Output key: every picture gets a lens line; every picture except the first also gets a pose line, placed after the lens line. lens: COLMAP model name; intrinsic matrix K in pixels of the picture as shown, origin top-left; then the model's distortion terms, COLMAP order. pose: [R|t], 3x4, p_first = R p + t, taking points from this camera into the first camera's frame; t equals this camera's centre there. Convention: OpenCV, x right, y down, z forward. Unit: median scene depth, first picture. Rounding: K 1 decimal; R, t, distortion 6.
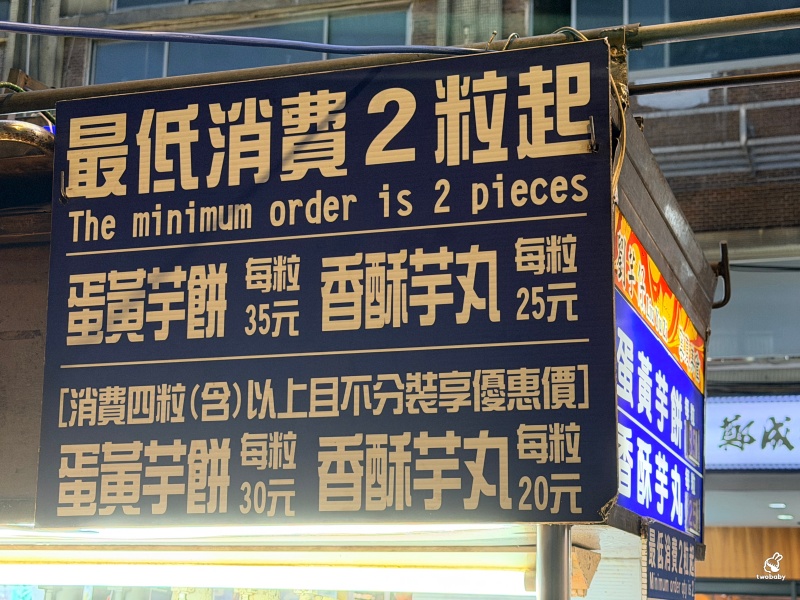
lens RADIAL K [[1500.3, 0, 378.3], [0, 1500.3, 306.8], [0, 0, 1]] dist [0.152336, 0.000000]
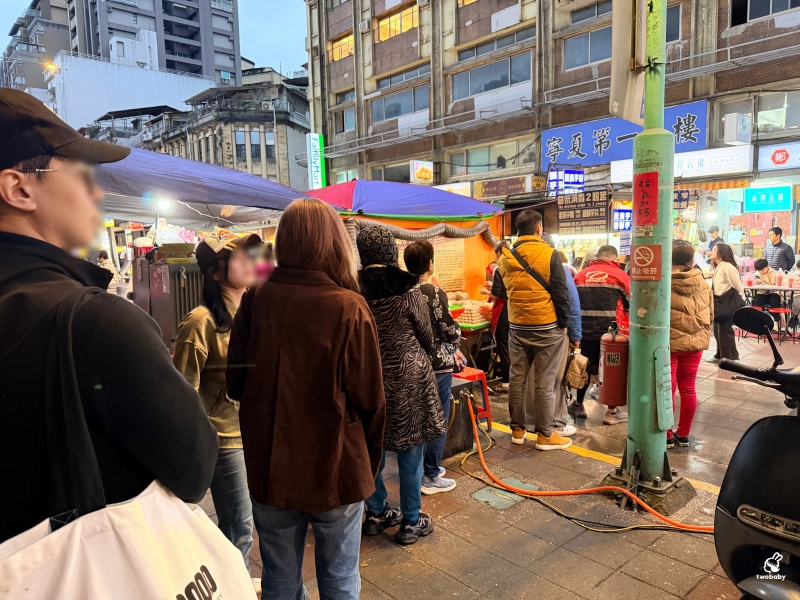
lens RADIAL K [[555.1, 0, 397.0], [0, 555.1, 300.4], [0, 0, 1]] dist [0.041290, 0.000932]
pose [[0.874602, -0.007669, -0.484781, 0.026187], [0.169860, 0.941351, 0.291557, -0.029092], [0.454114, -0.337341, 0.824610, -0.111284]]
